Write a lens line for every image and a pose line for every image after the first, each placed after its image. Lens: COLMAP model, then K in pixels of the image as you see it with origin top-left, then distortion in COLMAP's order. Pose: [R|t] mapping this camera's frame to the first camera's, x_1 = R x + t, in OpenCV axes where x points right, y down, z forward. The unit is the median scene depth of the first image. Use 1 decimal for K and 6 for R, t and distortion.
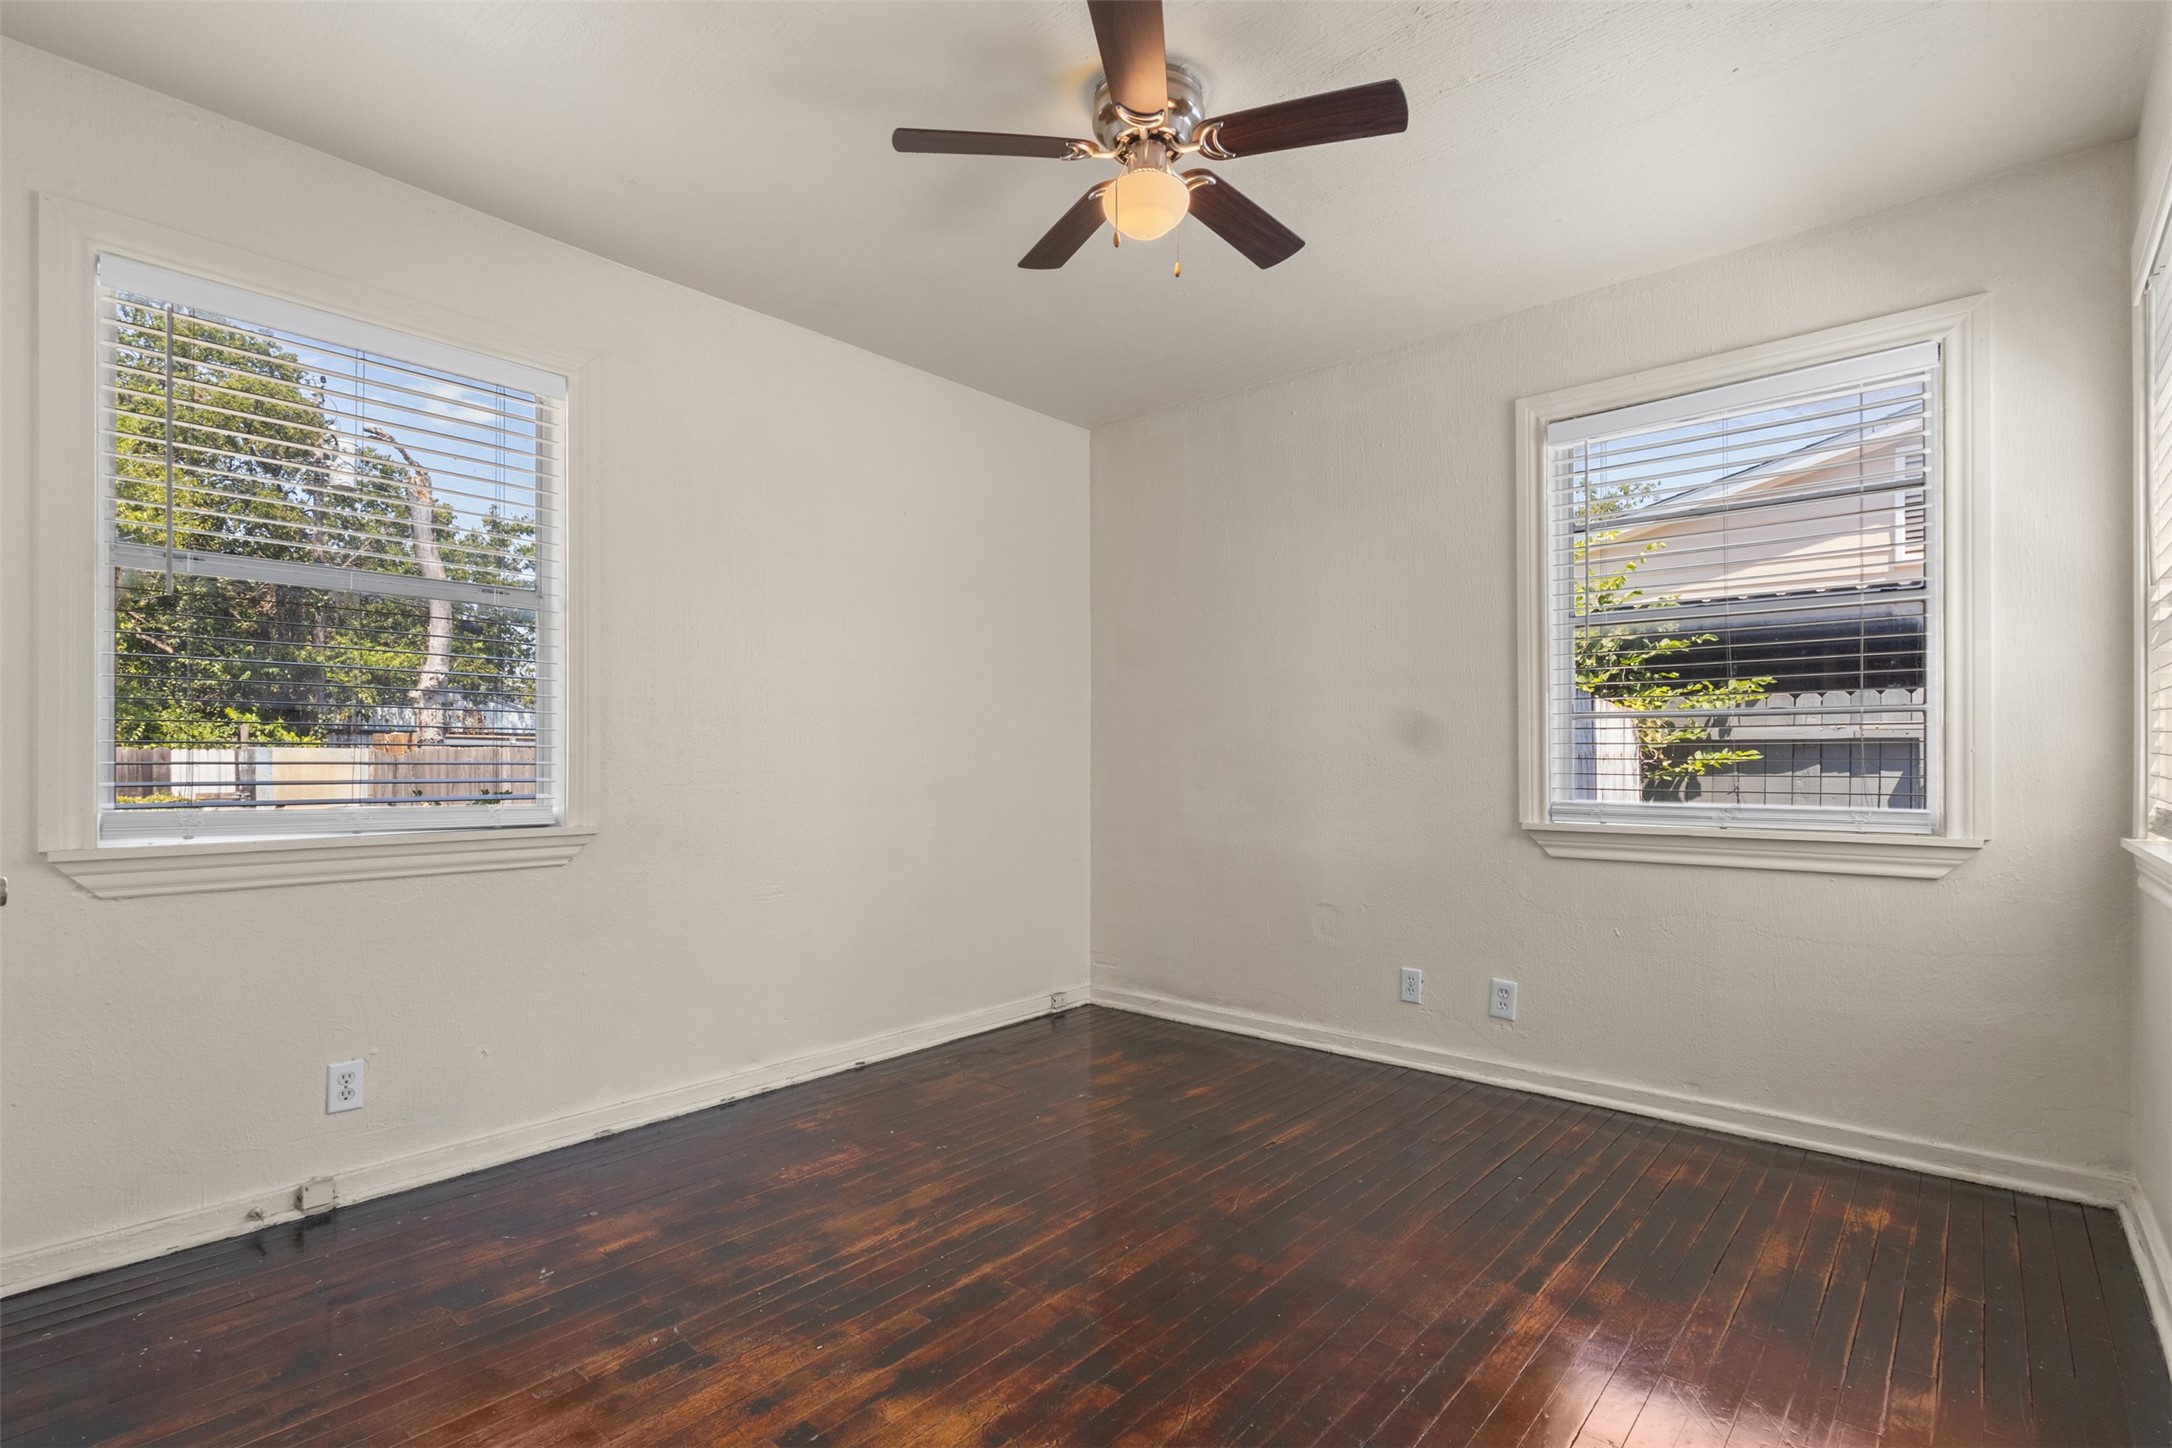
lens RADIAL K [[1007.0, 0, 1078.5], [0, 1007.0, 752.0], [0, 0, 1]] dist [-0.002389, 0.000212]
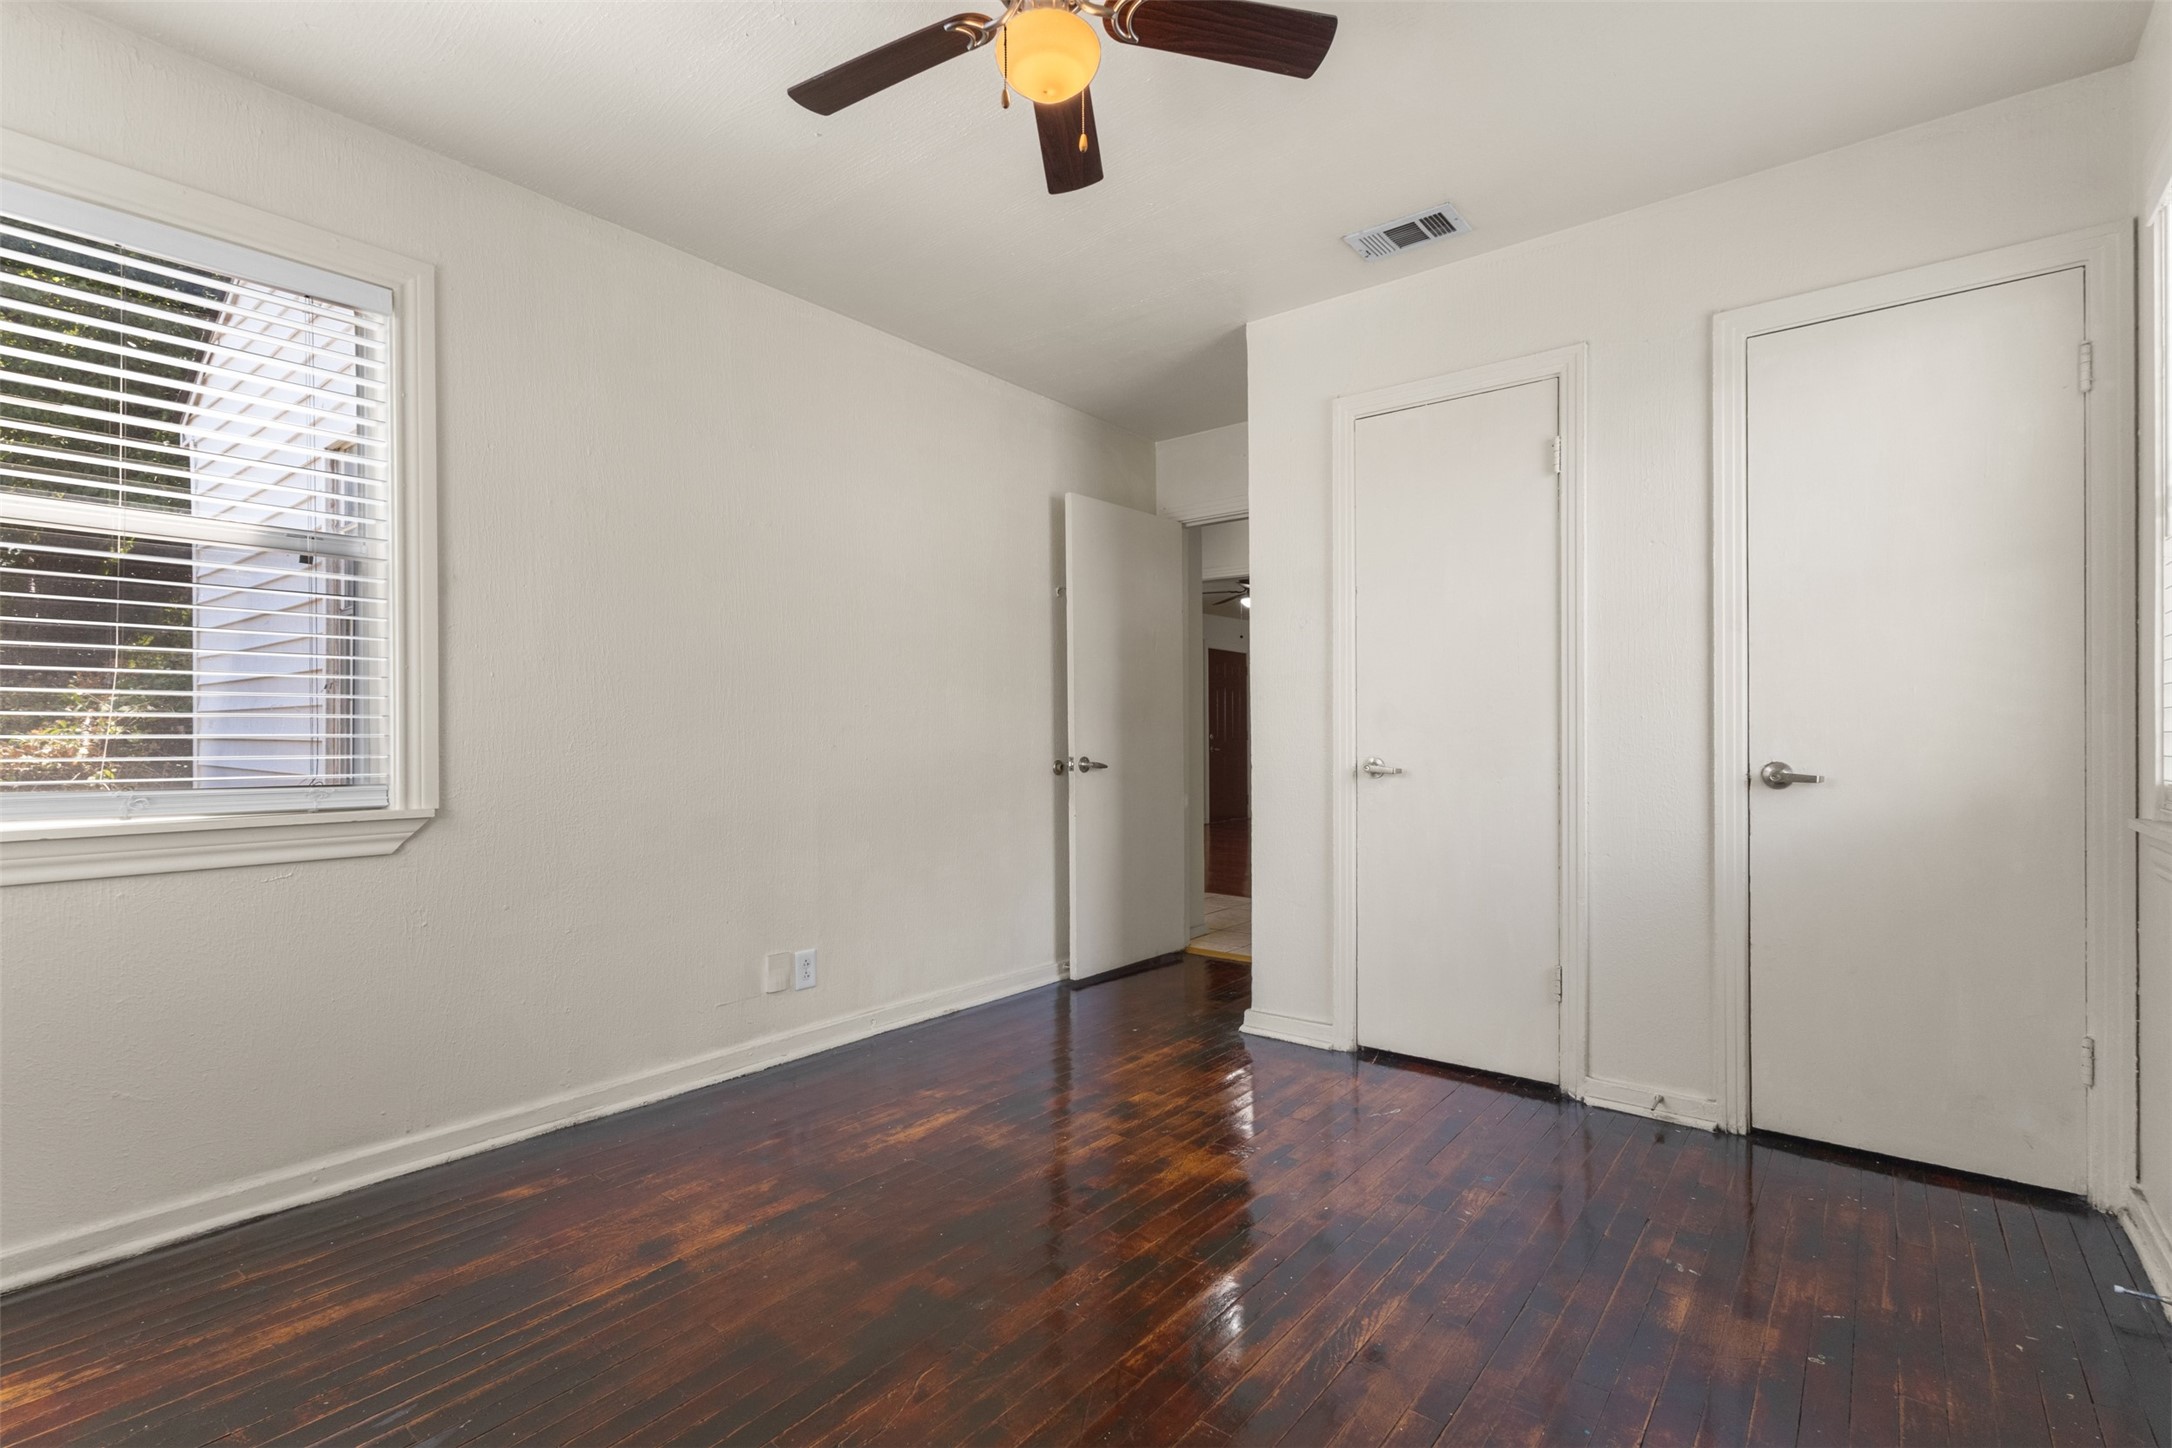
lens RADIAL K [[1007.0, 0, 1078.5], [0, 1007.0, 752.0], [0, 0, 1]] dist [-0.002389, 0.000212]
pose [[-0.999010, 0.003920, -0.044319, 0.090097], [0.003582, 0.999964, 0.007721, 0.018657], [0.044348, 0.007555, -0.998988, 2.015422]]
